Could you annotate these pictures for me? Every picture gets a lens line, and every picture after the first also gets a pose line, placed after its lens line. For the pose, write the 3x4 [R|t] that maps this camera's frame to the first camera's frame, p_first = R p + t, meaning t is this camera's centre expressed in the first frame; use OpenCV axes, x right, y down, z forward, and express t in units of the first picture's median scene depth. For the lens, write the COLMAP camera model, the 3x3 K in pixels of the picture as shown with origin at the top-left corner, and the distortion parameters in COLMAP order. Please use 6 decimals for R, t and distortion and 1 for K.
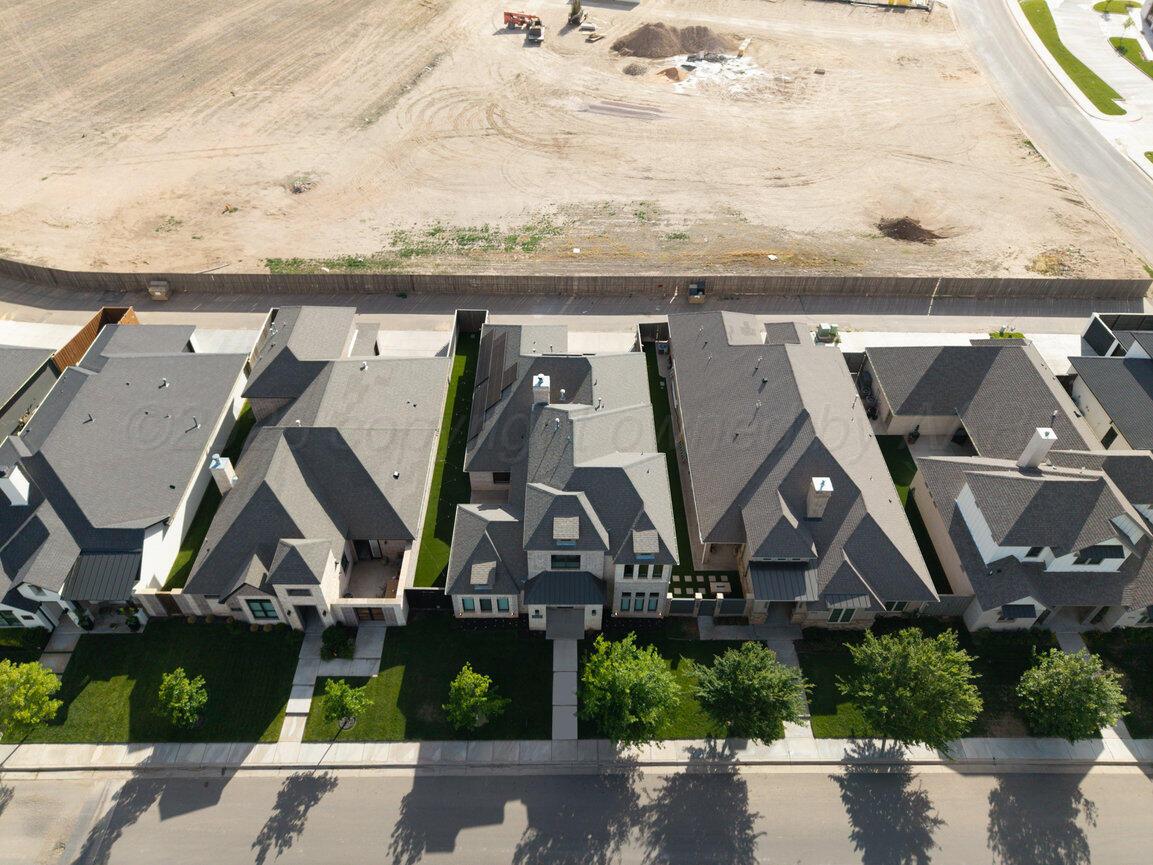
lens RADIAL K [[781.9, 0, 570.2], [0, 781.9, 420.2], [0, 0, 1]] dist [0.012600, -0.015441]
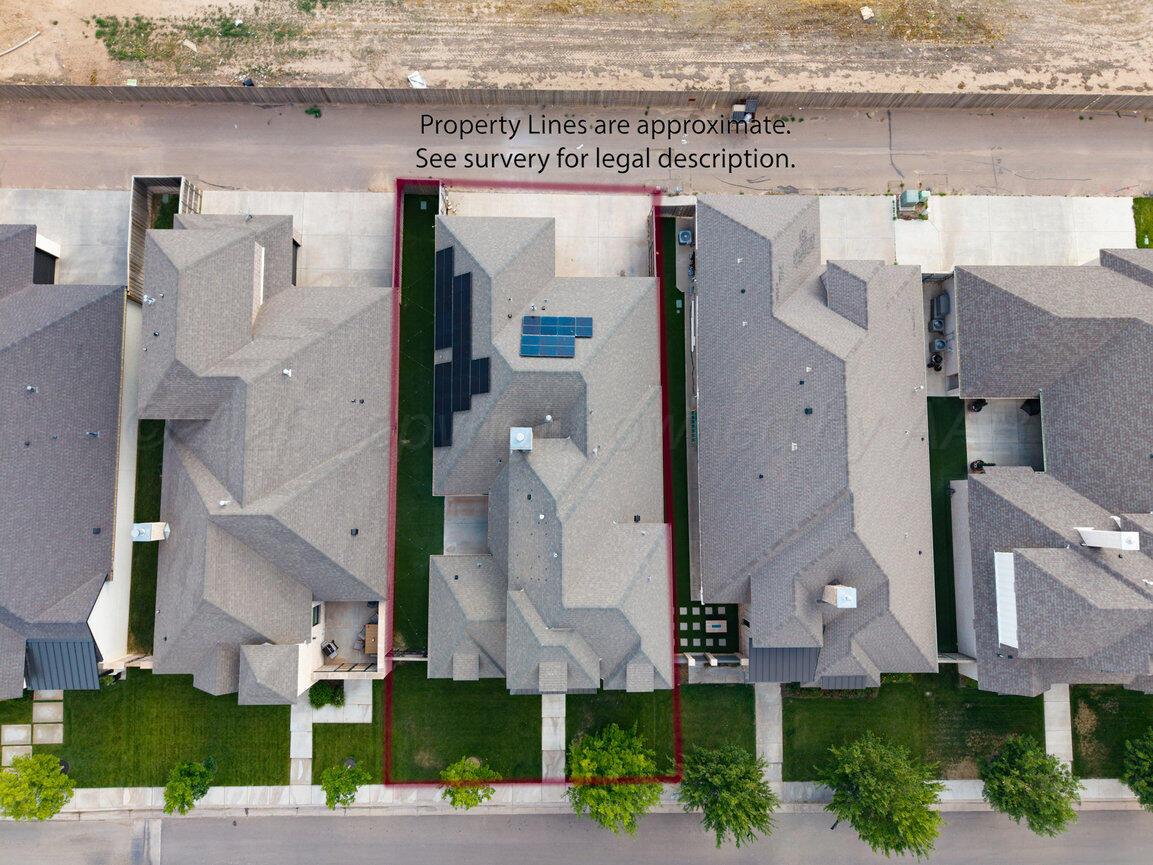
lens RADIAL K [[781.9, 0, 571.7], [0, 781.9, 432.4], [0, 0, 1]] dist [0.012600, -0.015441]
pose [[0.999935, 0.001164, 0.011316, 0.004855], [-0.008304, 0.754582, 0.656154, -0.597705], [-0.007775, -0.656205, 0.754542, 0.440852]]
